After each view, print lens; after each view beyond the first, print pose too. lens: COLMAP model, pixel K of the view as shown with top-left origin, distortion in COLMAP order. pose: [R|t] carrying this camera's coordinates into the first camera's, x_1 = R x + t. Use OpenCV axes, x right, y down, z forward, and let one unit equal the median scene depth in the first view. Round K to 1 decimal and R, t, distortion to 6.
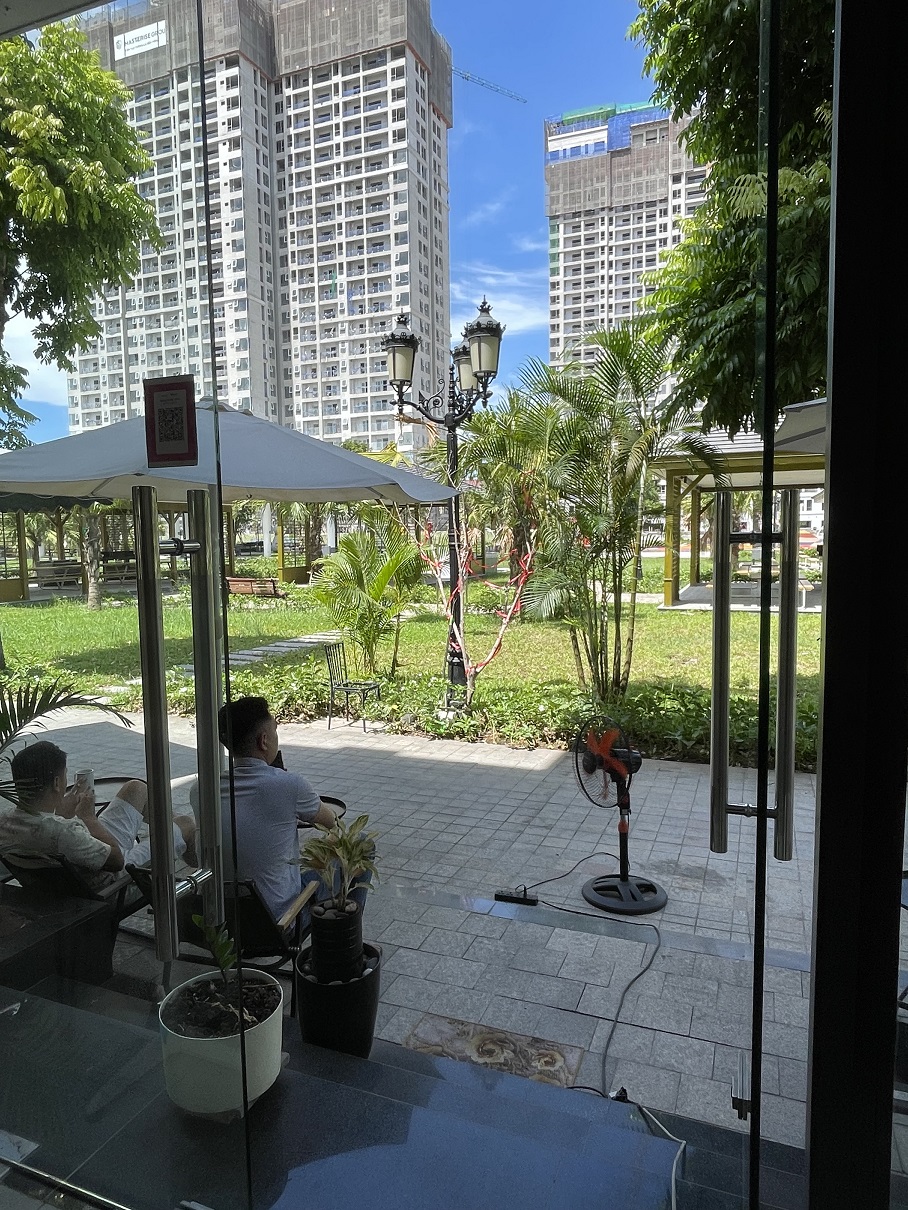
lens RADIAL K [[777.9, 0, 454.0], [0, 777.9, 605.0], [0, 0, 1]] dist [-0.010207, 0.003257]
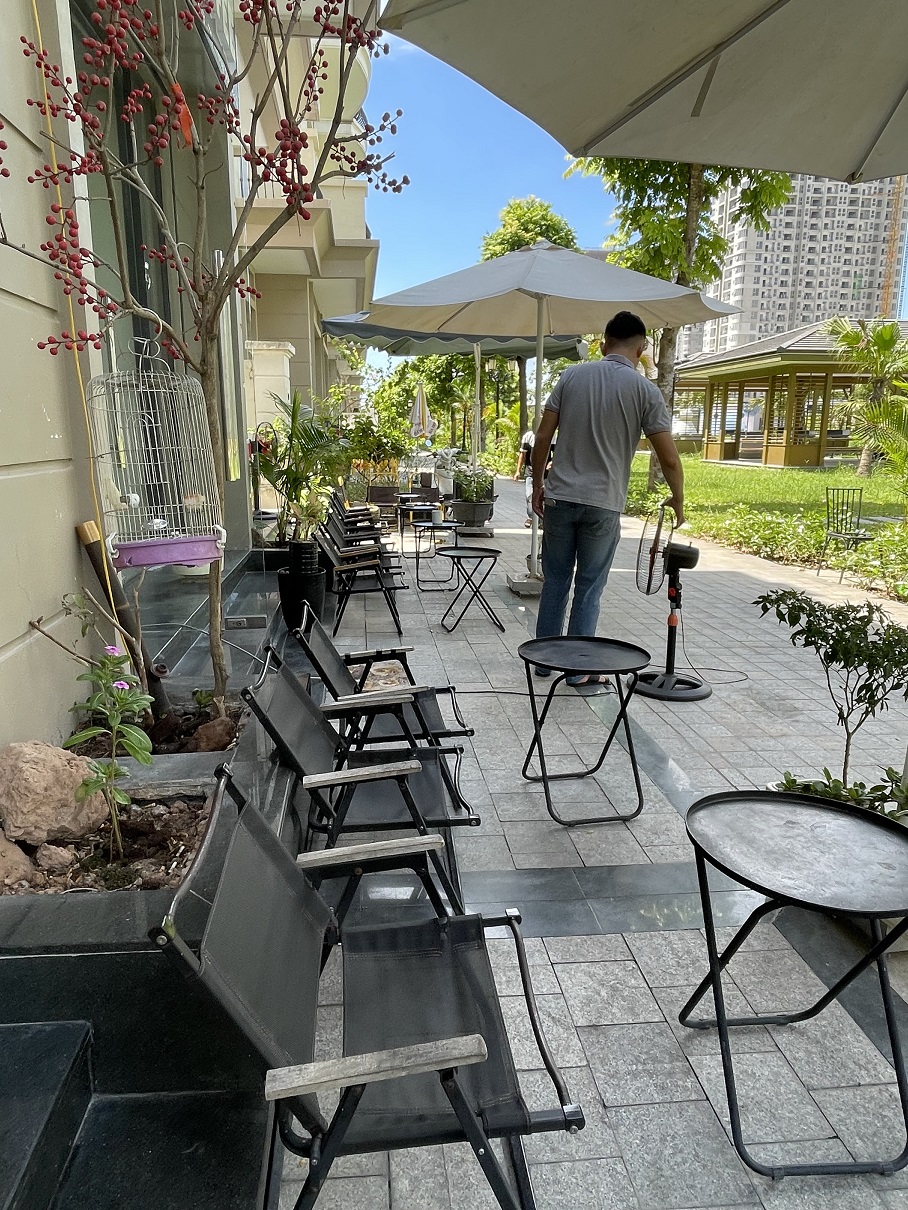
lens RADIAL K [[777.9, 0, 454.0], [0, 777.9, 605.0], [0, 0, 1]] dist [-0.010207, 0.003257]
pose [[0.479159, 0.206786, -0.853022, 0.136355], [-0.078777, 0.978062, 0.192847, 0.012350], [0.874186, -0.025206, 0.484937, 0.034455]]
